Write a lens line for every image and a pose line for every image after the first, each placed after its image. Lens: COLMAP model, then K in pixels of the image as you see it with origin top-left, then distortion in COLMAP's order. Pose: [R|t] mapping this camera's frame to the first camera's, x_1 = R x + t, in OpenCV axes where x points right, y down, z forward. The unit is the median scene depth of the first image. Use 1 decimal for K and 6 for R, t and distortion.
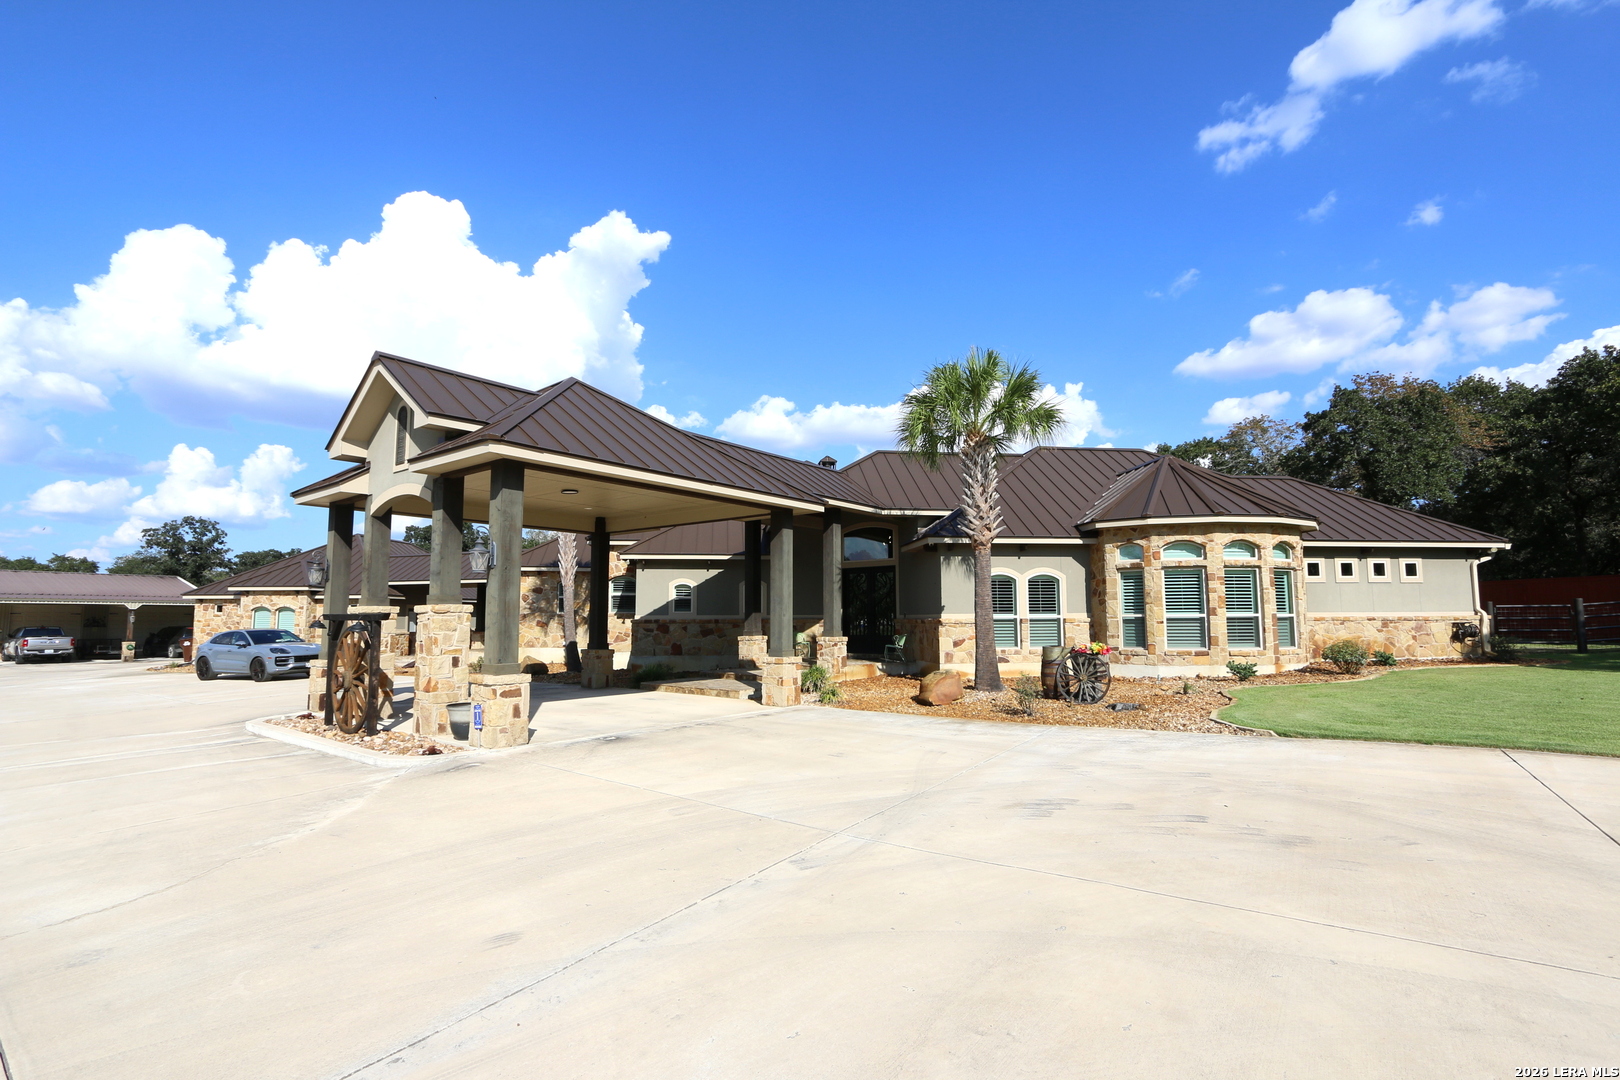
lens RADIAL K [[743.7, 0, 805.6], [0, 743.7, 551.4], [0, 0, 1]] dist [-0.025010, 0.007164]
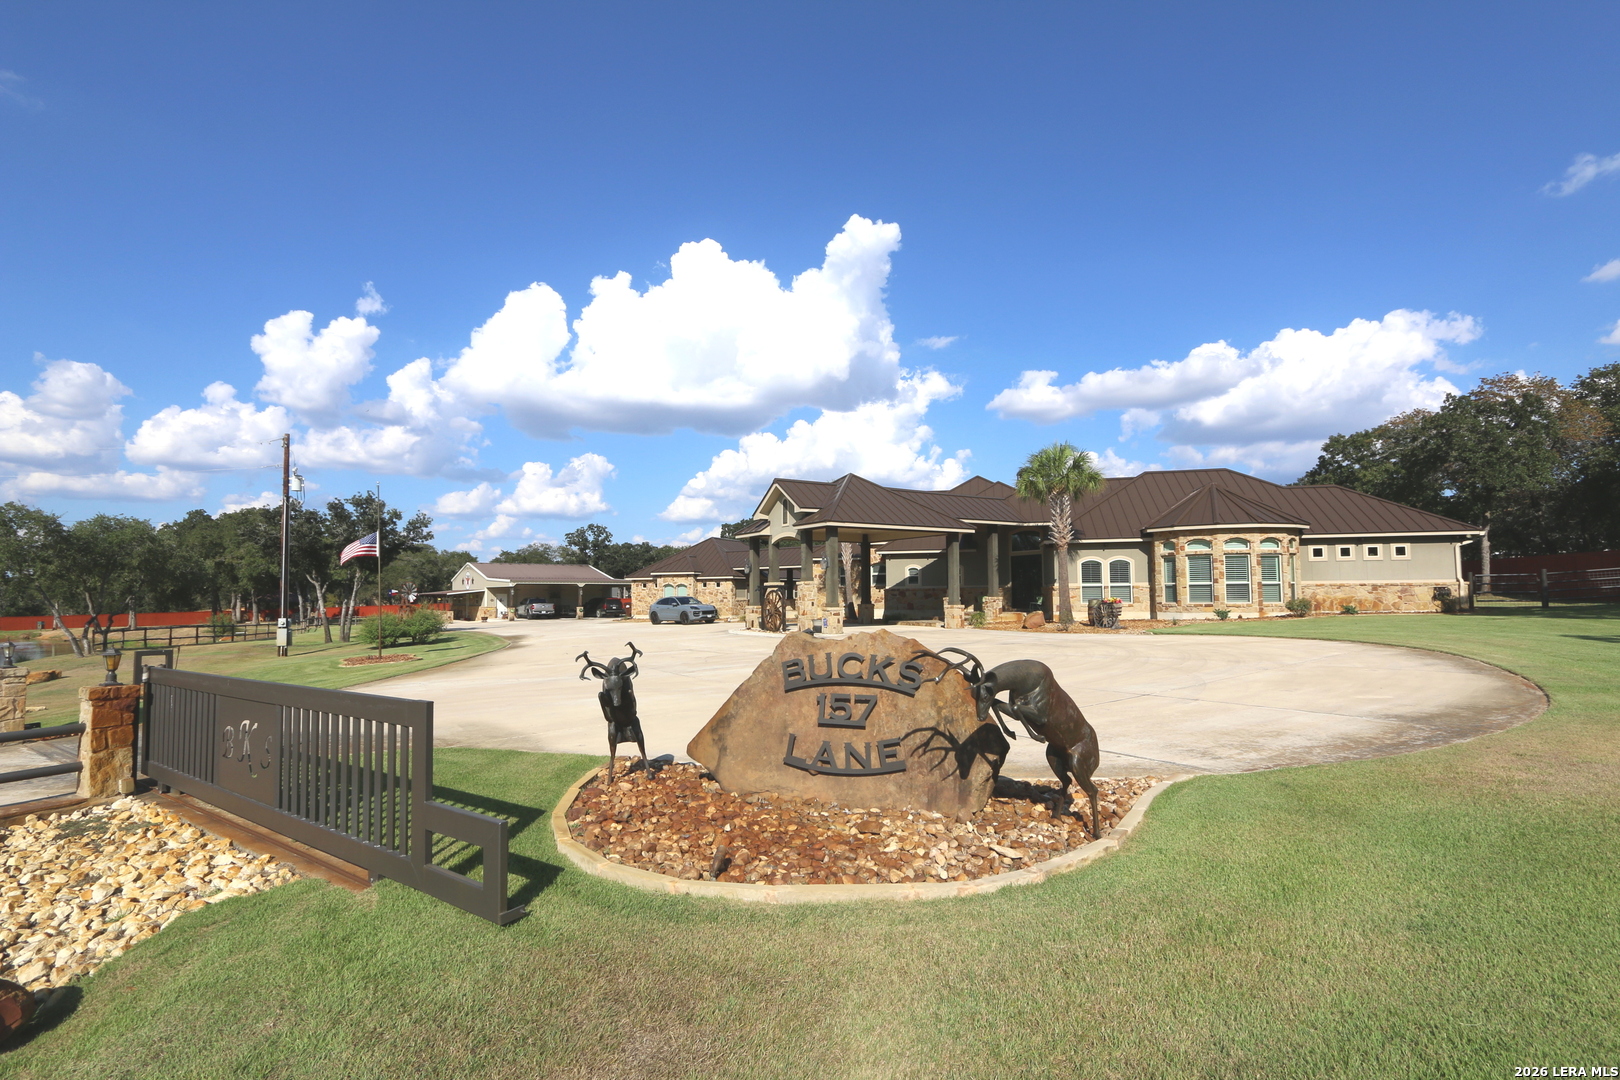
lens RADIAL K [[743.7, 0, 805.6], [0, 743.7, 551.4], [0, 0, 1]] dist [-0.025010, 0.007164]
pose [[0.940566, -0.023459, -0.338800, 0.206881], [0.034833, 0.999014, 0.027528, -0.056054], [0.337820, -0.037693, 0.940456, -0.777657]]
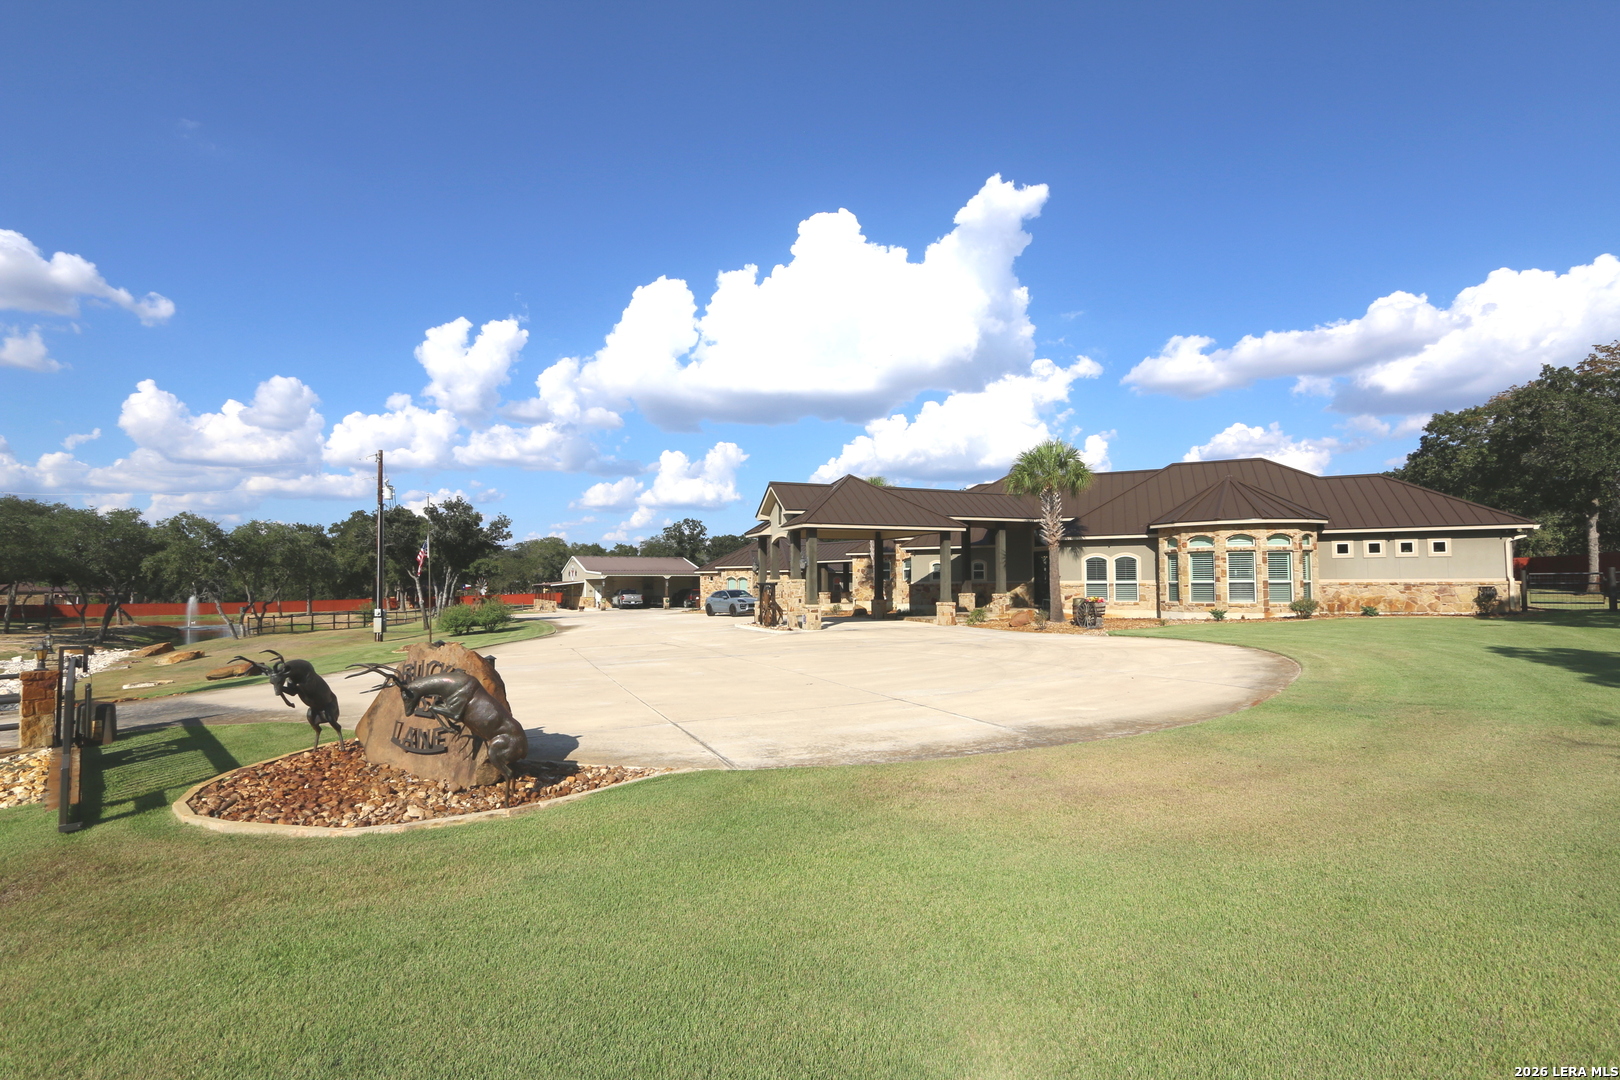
lens RADIAL K [[743.7, 0, 805.6], [0, 743.7, 551.4], [0, 0, 1]] dist [-0.025010, 0.007164]
pose [[0.865229, -0.022674, -0.500864, 0.498177], [0.047273, 0.998216, 0.036475, -0.069819], [0.499143, -0.055236, 0.864757, -0.726041]]
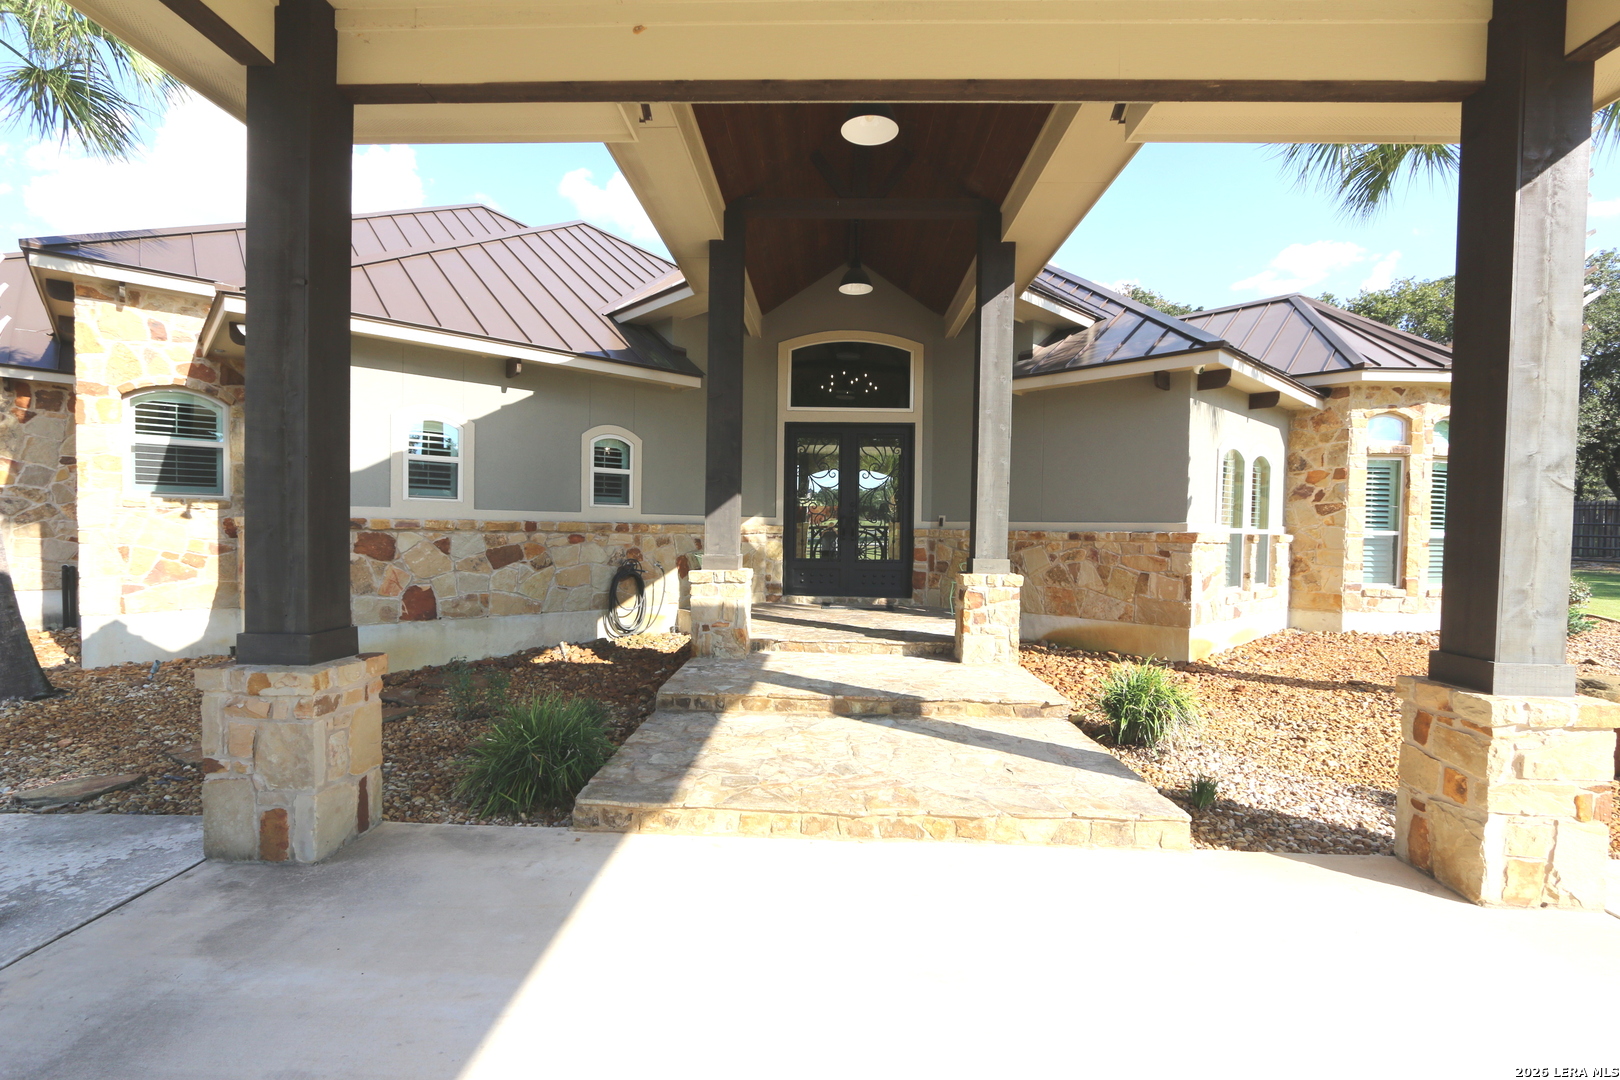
lens RADIAL K [[743.7, 0, 805.6], [0, 743.7, 551.4], [0, 0, 1]] dist [-0.025010, 0.007164]
pose [[0.808949, -0.002388, 0.587873, -0.266324], [-0.072202, 0.992018, 0.103383, 0.065855], [-0.583428, -0.126077, 0.802320, 0.704084]]
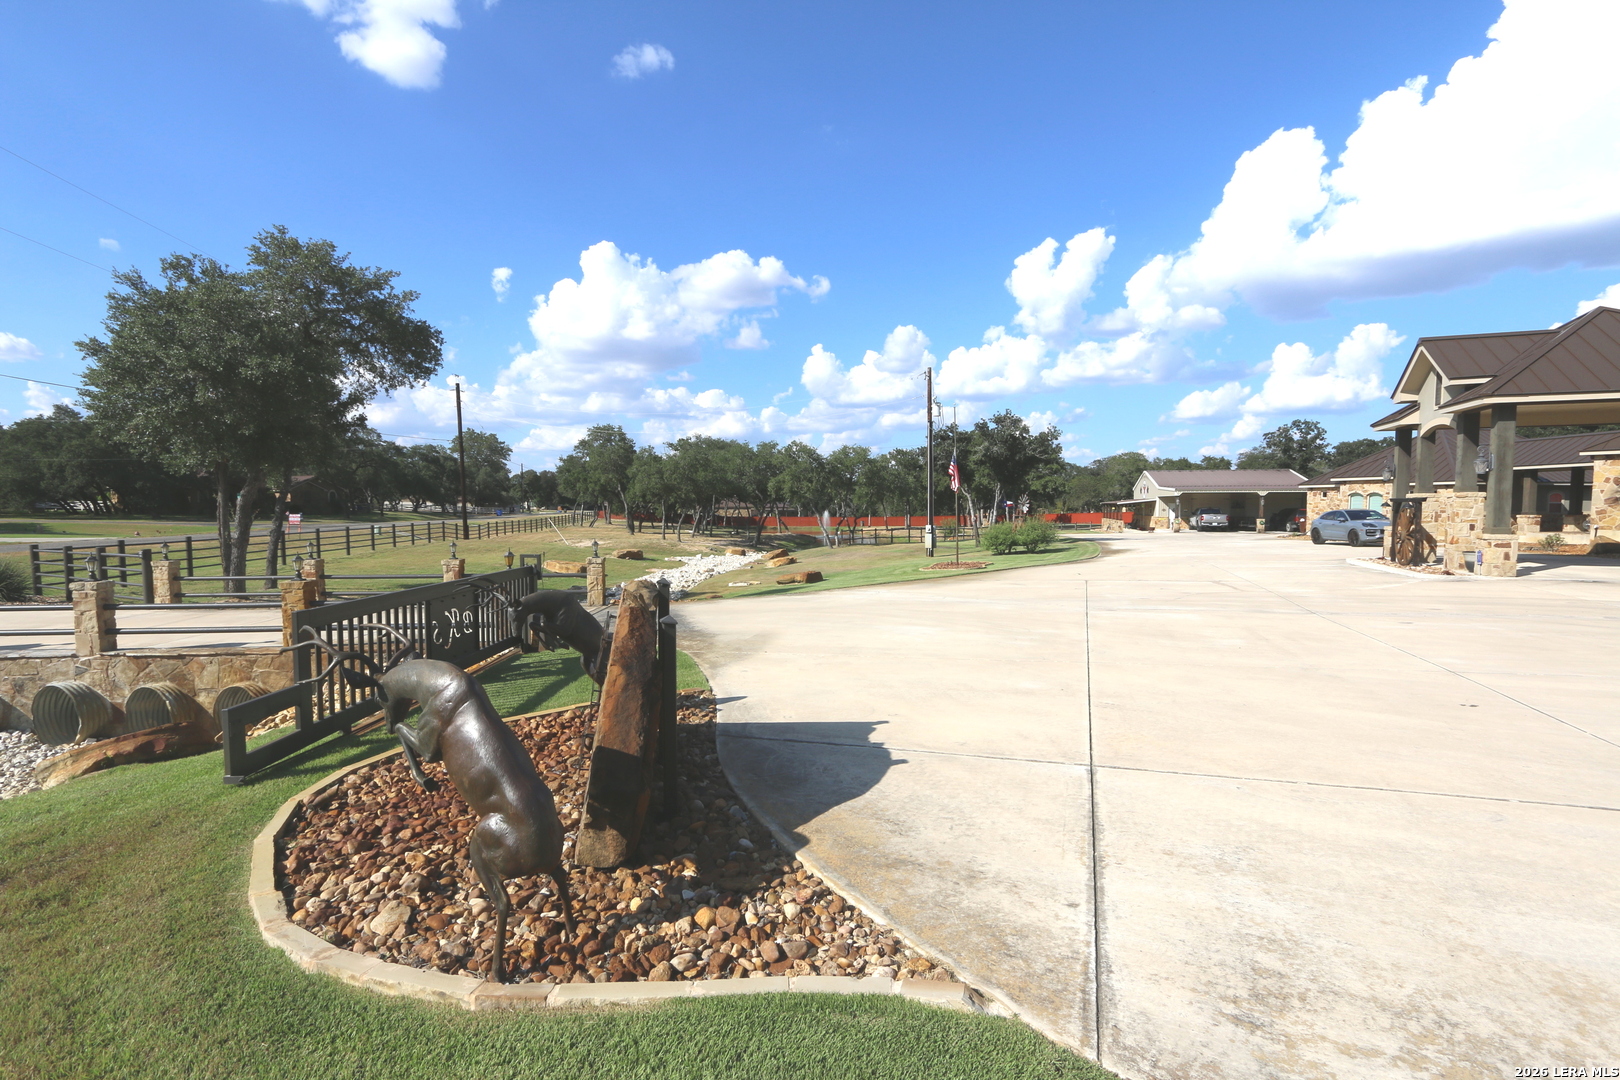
lens RADIAL K [[743.7, 0, 805.6], [0, 743.7, 551.4], [0, 0, 1]] dist [-0.025010, 0.007164]
pose [[0.287490, 0.063265, -0.955692, 0.366240], [0.087059, 0.991959, 0.091855, -0.041831], [0.953819, -0.109609, 0.279671, -0.485446]]
